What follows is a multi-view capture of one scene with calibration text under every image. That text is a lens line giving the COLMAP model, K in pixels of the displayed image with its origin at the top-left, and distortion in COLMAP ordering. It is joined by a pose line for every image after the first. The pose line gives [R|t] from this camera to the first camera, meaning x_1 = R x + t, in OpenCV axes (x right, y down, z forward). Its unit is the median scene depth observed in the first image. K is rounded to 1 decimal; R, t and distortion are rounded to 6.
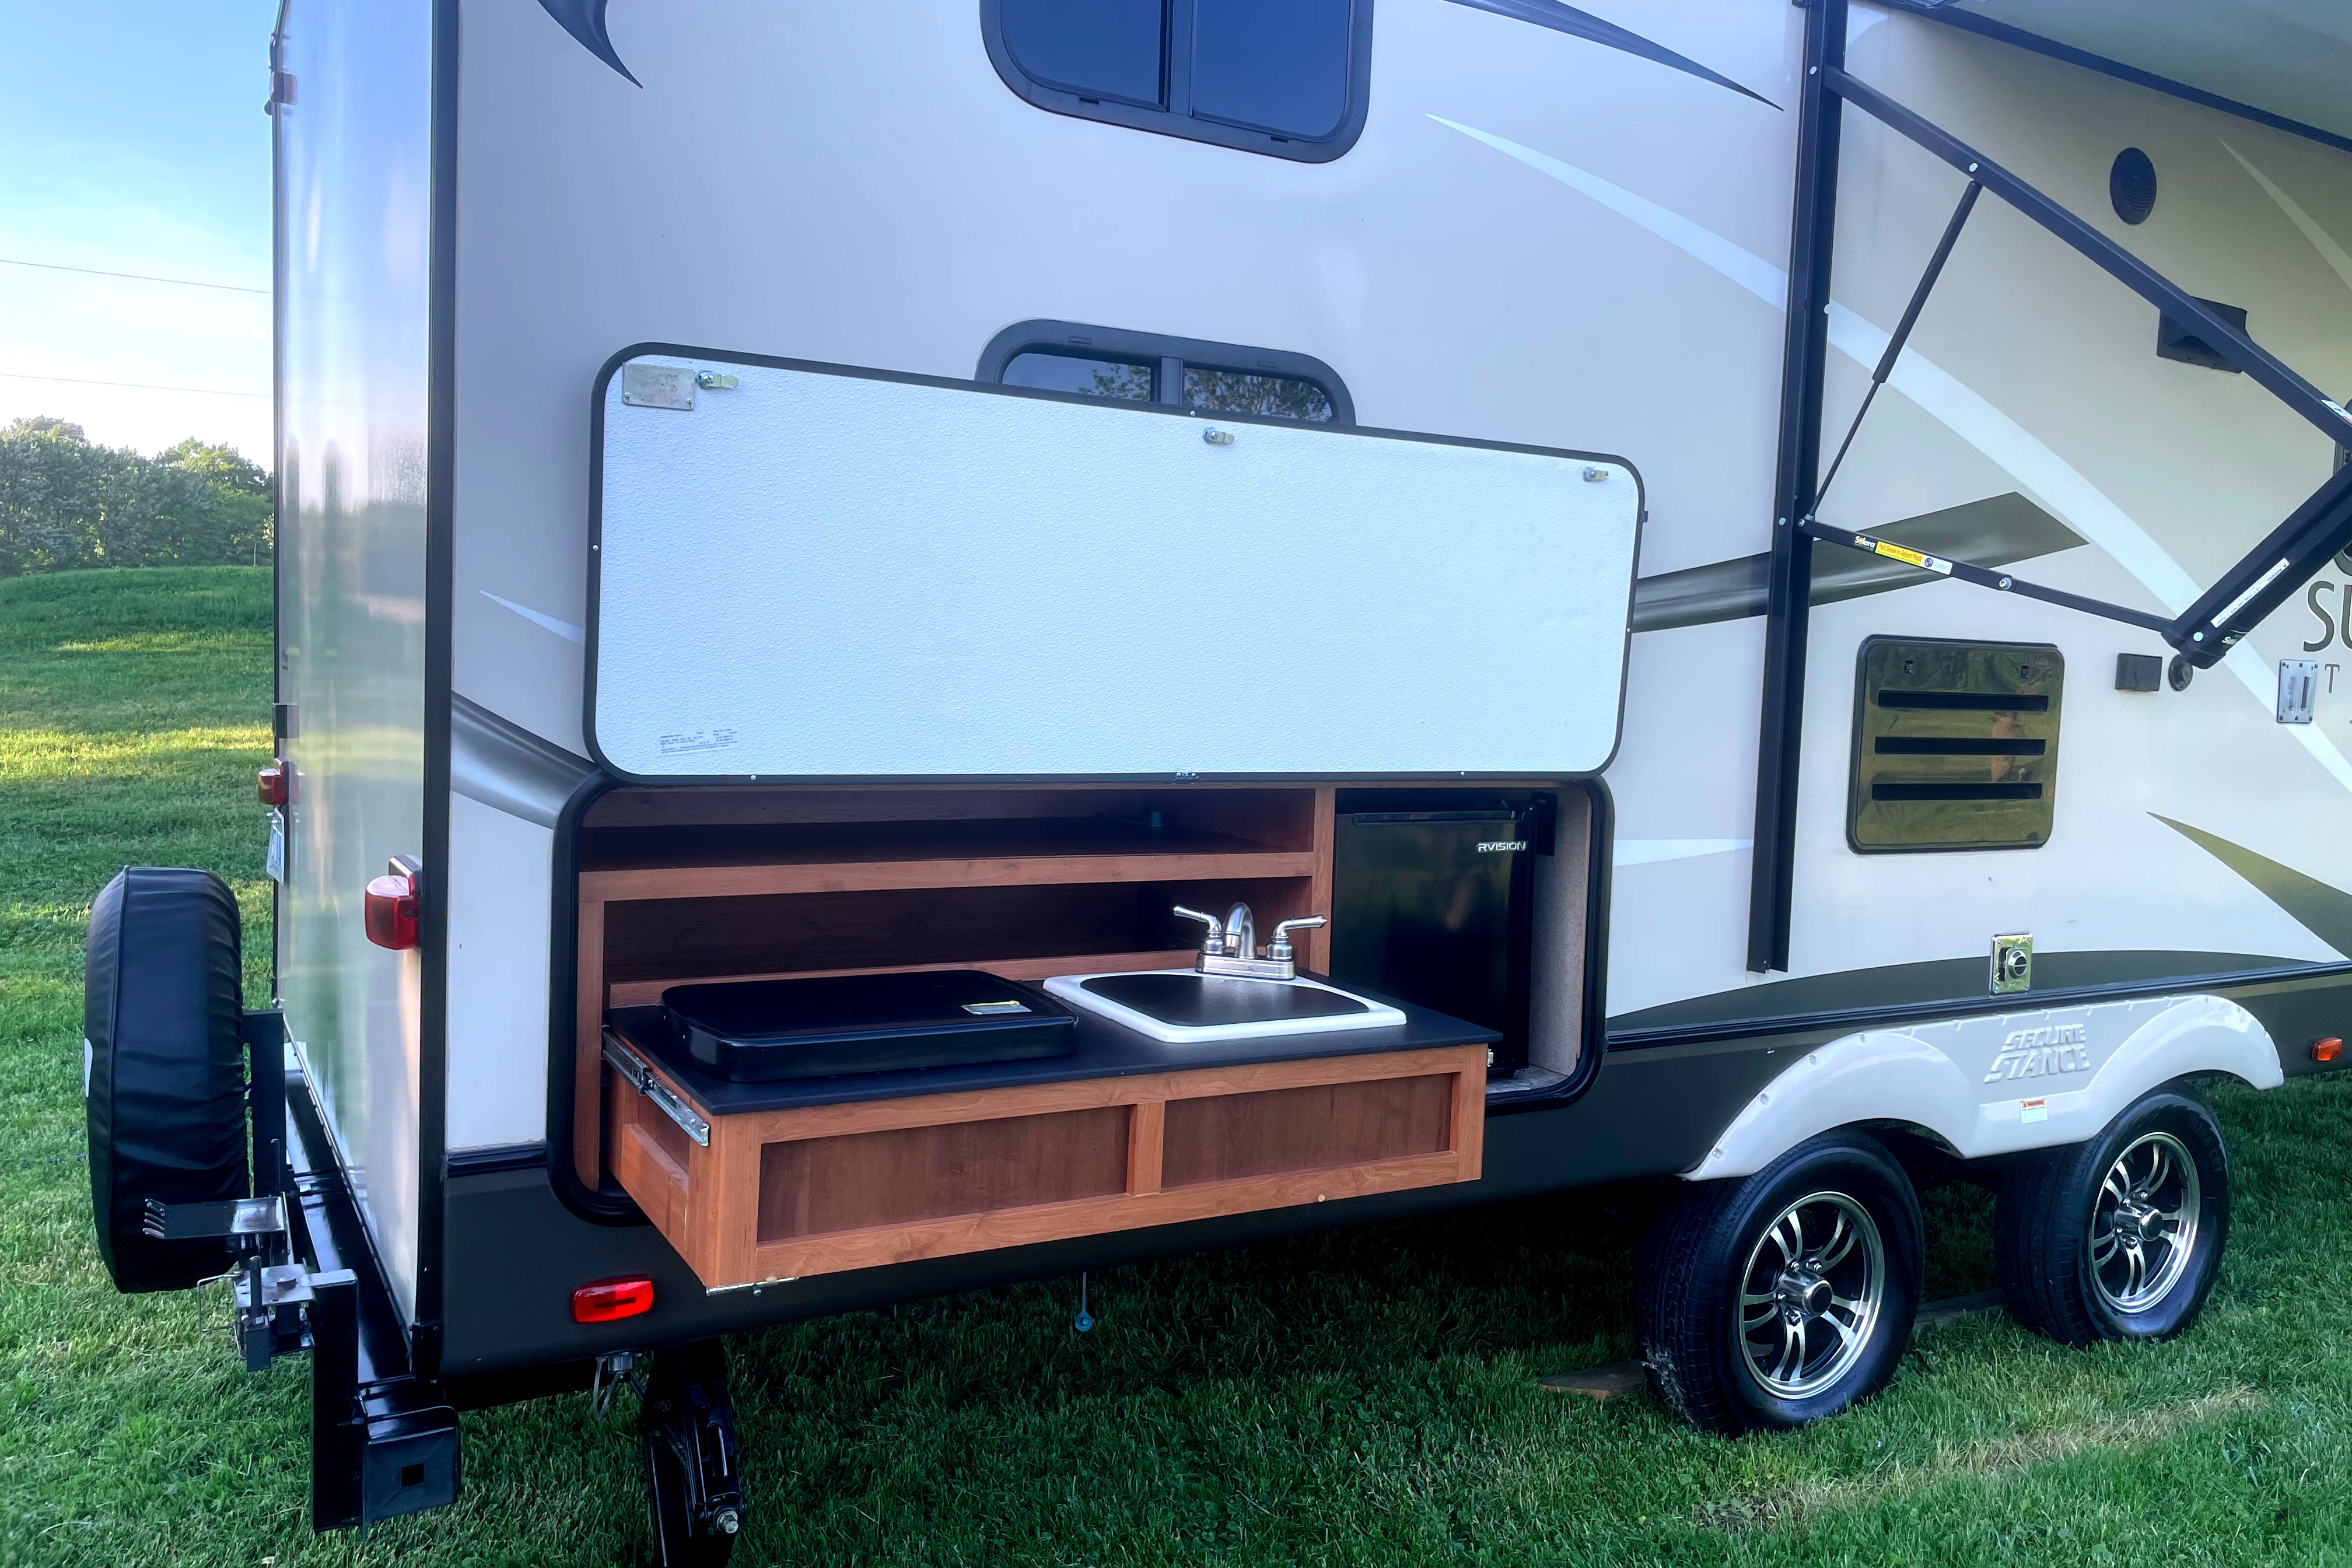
lens RADIAL K [[1783.4, 0, 1178.8], [0, 1783.4, 753.8], [0, 0, 1]] dist [0.119594, -0.167438]
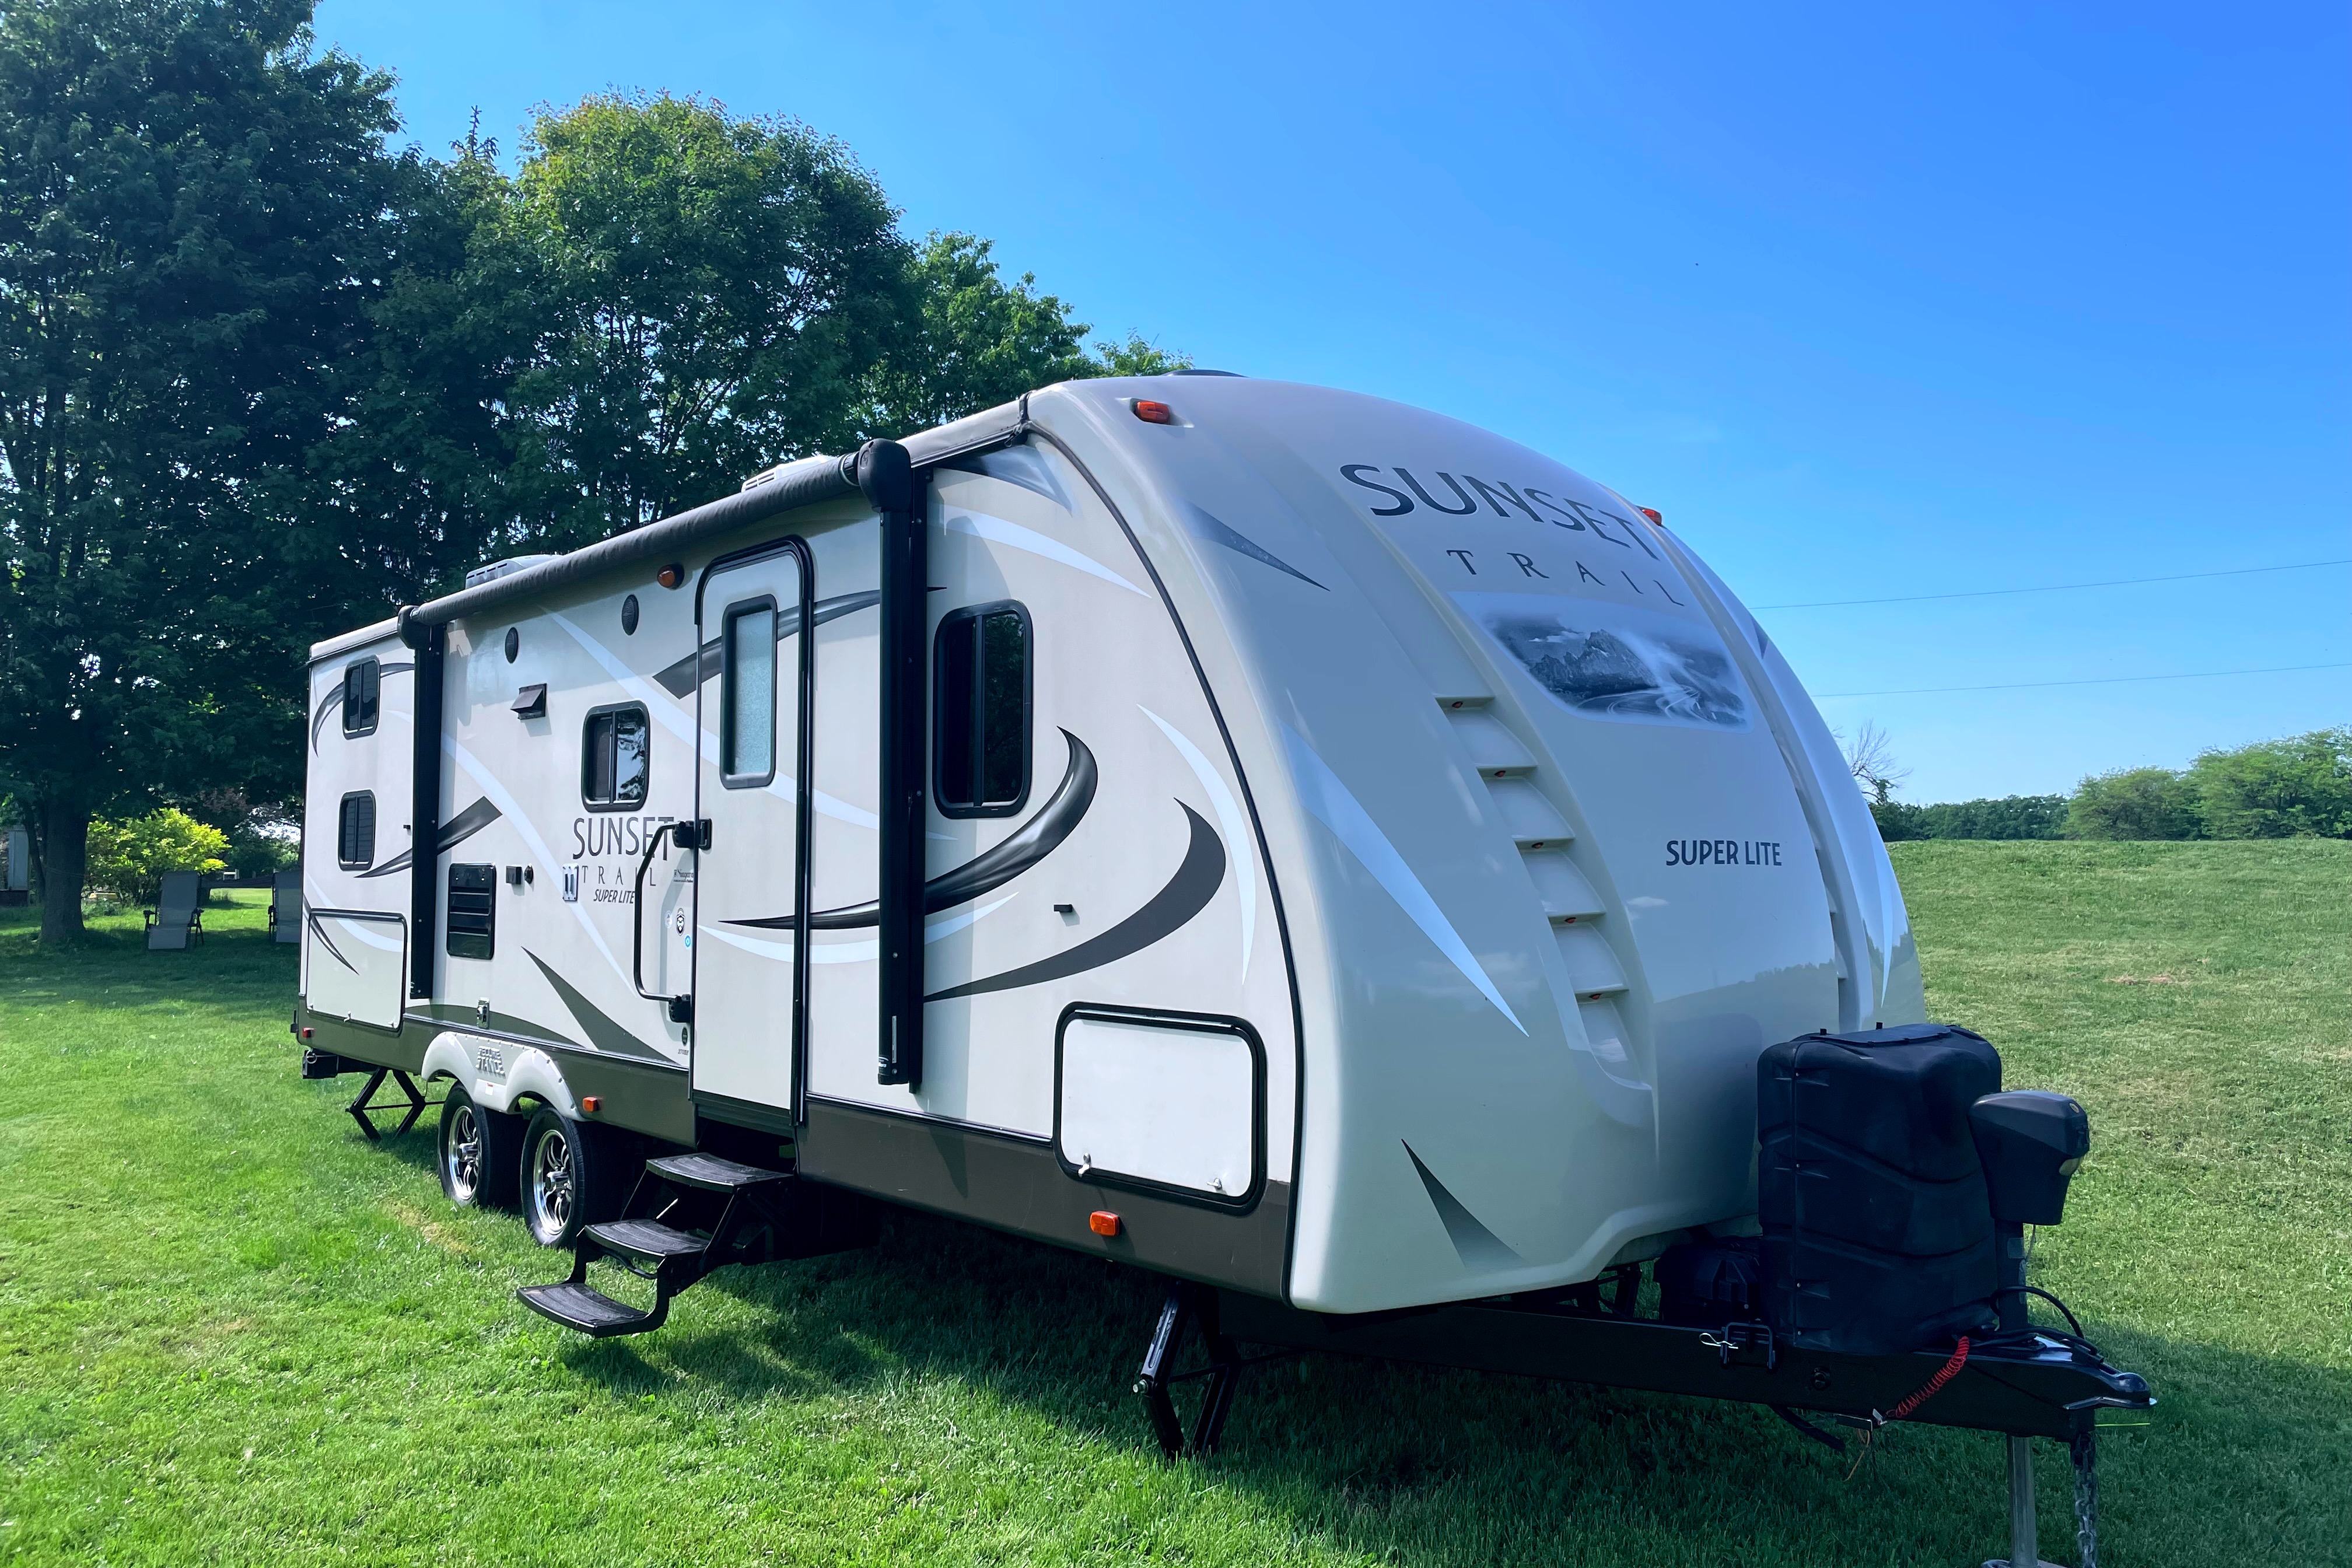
lens RADIAL K [[1783.4, 0, 1178.8], [0, 1783.4, 753.8], [0, 0, 1]] dist [0.119594, -0.167438]
pose [[0.158617, -0.100230, -0.982240, 2.783974], [-0.054205, 0.992450, -0.110025, 0.002489], [0.985851, 0.070694, 0.151987, 1.498522]]
